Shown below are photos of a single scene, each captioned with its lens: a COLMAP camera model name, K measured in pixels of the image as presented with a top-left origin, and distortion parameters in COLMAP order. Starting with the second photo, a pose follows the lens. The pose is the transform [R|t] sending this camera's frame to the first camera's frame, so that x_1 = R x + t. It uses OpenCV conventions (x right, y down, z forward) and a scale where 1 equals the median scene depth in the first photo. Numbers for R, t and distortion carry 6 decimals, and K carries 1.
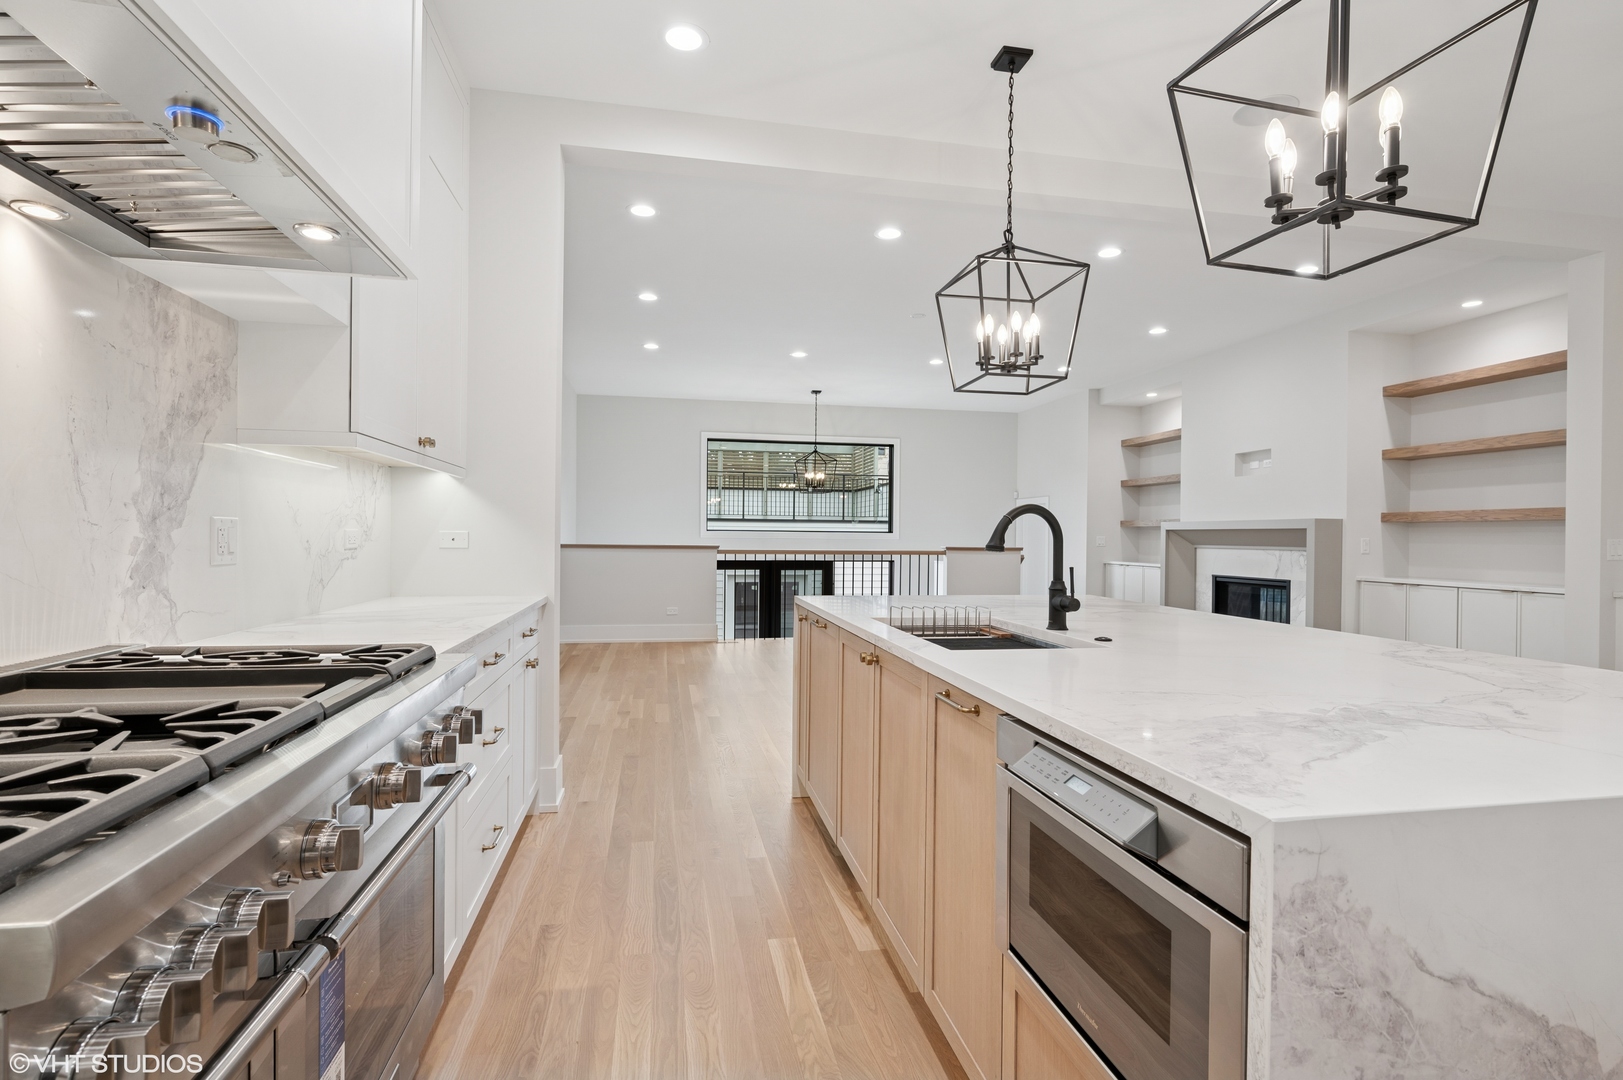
lens RADIAL K [[783.1, 0, 811.5], [0, 783.1, 540.0], [0, 0, 1]] dist [0.000648, 0.000061]
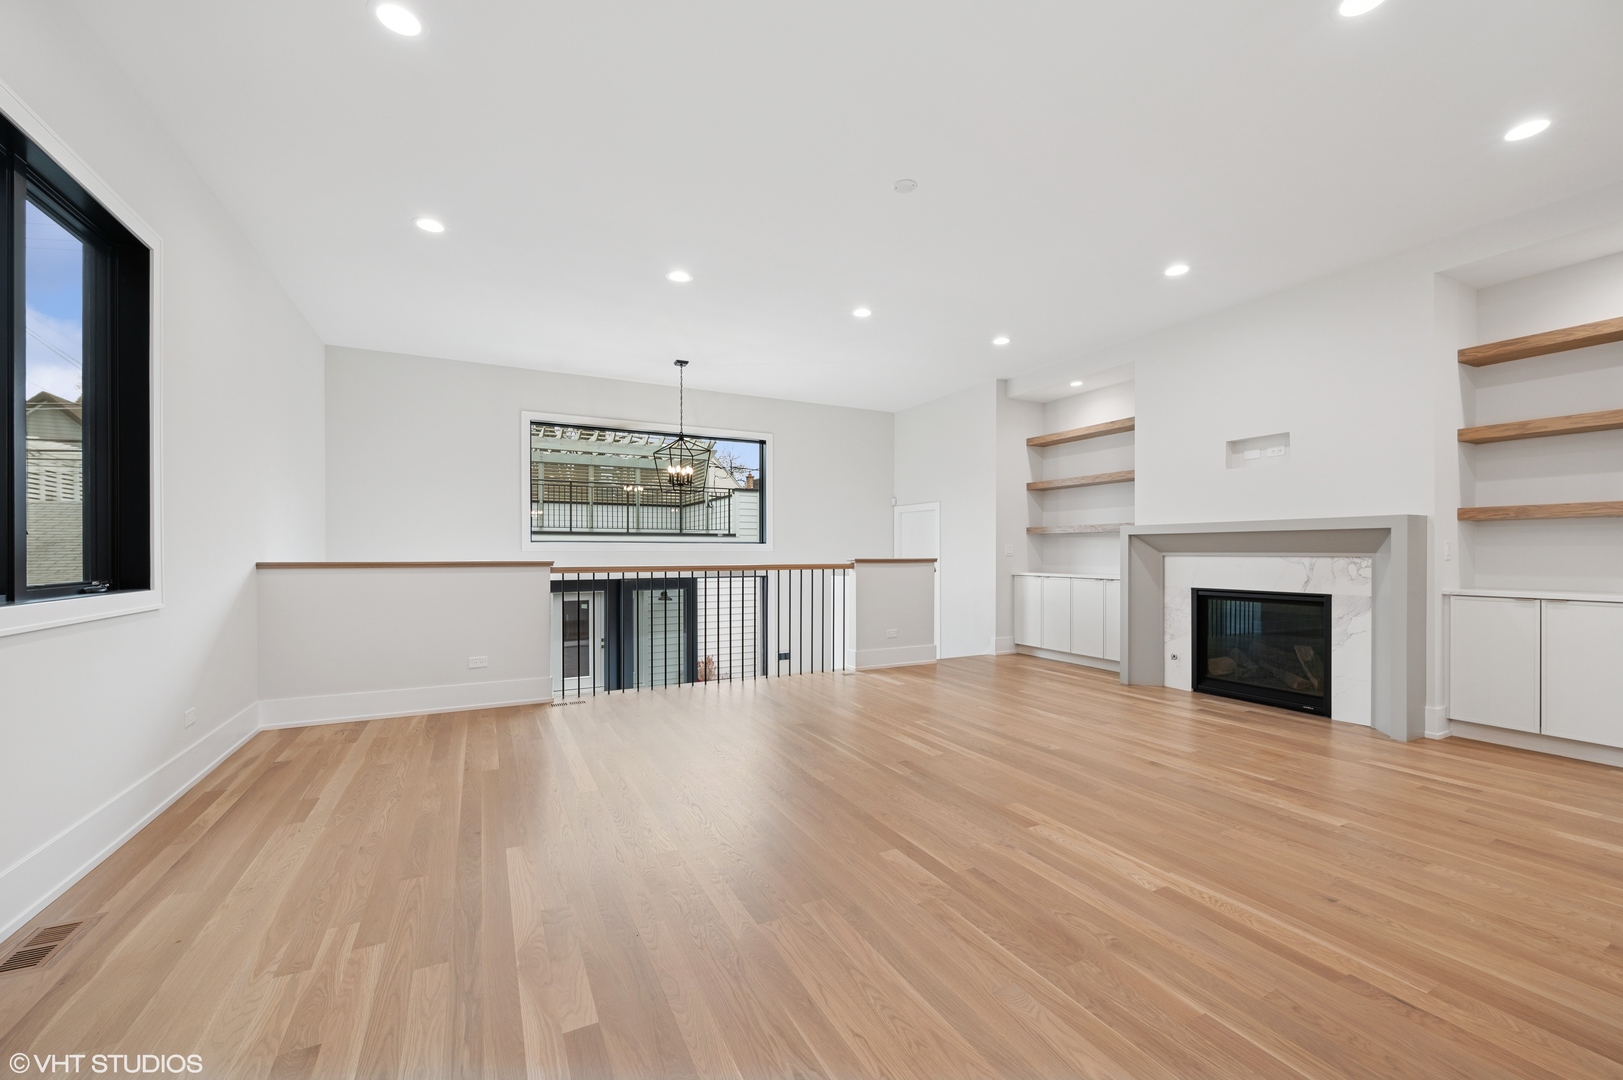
lens RADIAL K [[643.8, 0, 813.6], [0, 643.8, 551.4], [0, 0, 1]] dist [-0.001270, -0.000034]
pose [[0.958070, -0.011036, 0.286323, -0.055228], [0.012366, 0.999920, -0.002839, 0.002014], [-0.286269, 0.006260, 0.958129, 0.361566]]
